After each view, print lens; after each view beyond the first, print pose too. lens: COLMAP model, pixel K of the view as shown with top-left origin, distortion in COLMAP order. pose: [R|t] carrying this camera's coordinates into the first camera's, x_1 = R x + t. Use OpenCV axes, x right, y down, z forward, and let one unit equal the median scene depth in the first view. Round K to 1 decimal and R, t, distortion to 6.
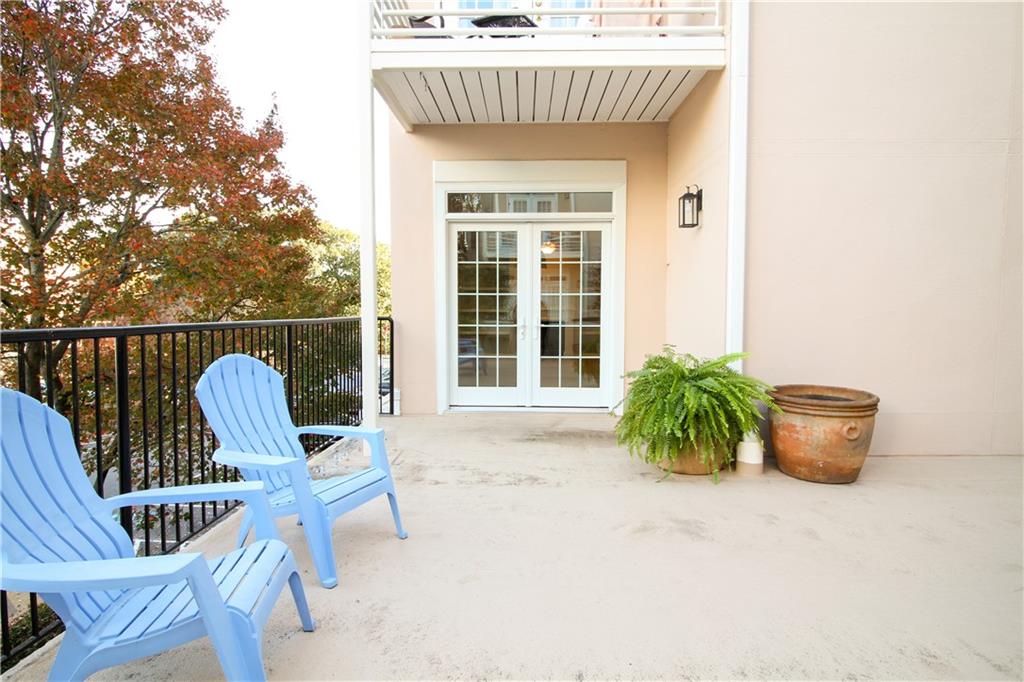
lens RADIAL K [[566.9, 0, 511.1], [0, 566.9, 339.3], [0, 0, 1]] dist [0.000106, -0.012920]
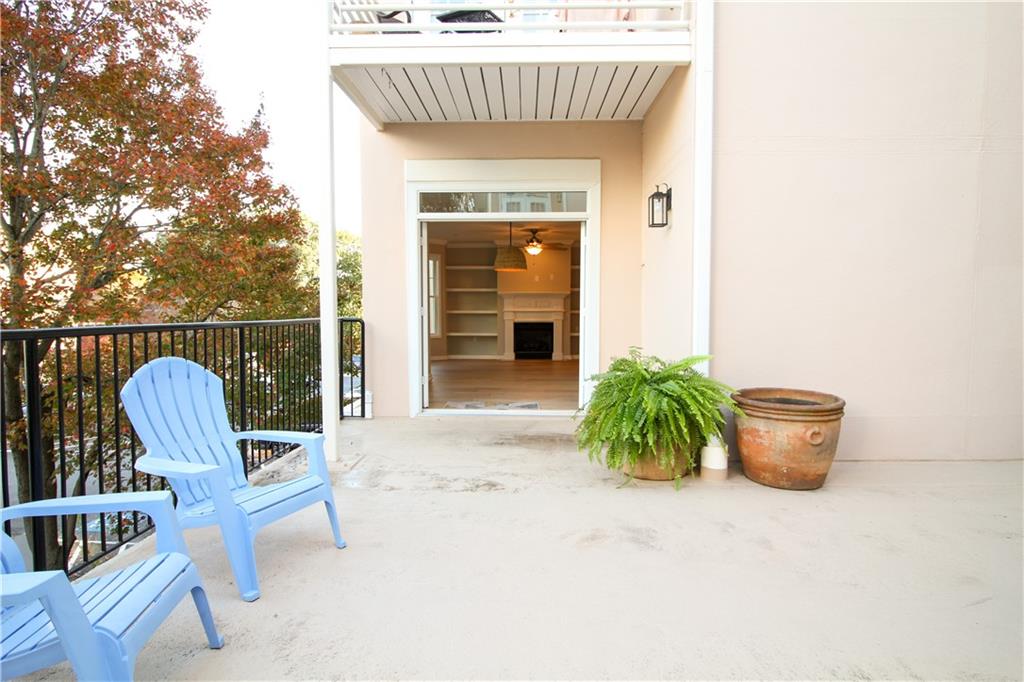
lens RADIAL K [[565.8, 0, 512.0], [0, 565.8, 341.0], [0, 0, 1]] dist [0.000837, -0.014735]
pose [[1.000000, -0.000185, -0.000530, 0.063627], [0.000185, 1.000000, 0.000706, -0.001294], [0.000530, -0.000706, 1.000000, 0.022652]]
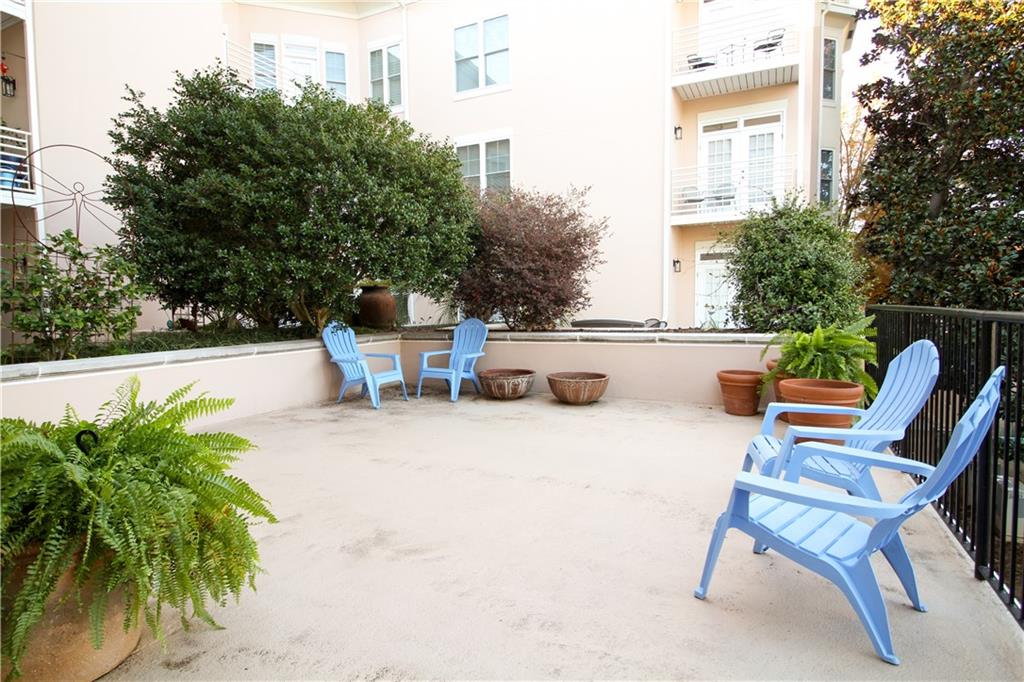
lens RADIAL K [[565.8, 0, 512.0], [0, 565.8, 341.0], [0, 0, 1]] dist [0.000837, -0.014735]
pose [[-0.915434, -0.013539, 0.402241, -0.165618], [0.036422, 0.992546, 0.116300, -0.055744], [-0.400818, 0.121116, -0.908117, 1.110350]]
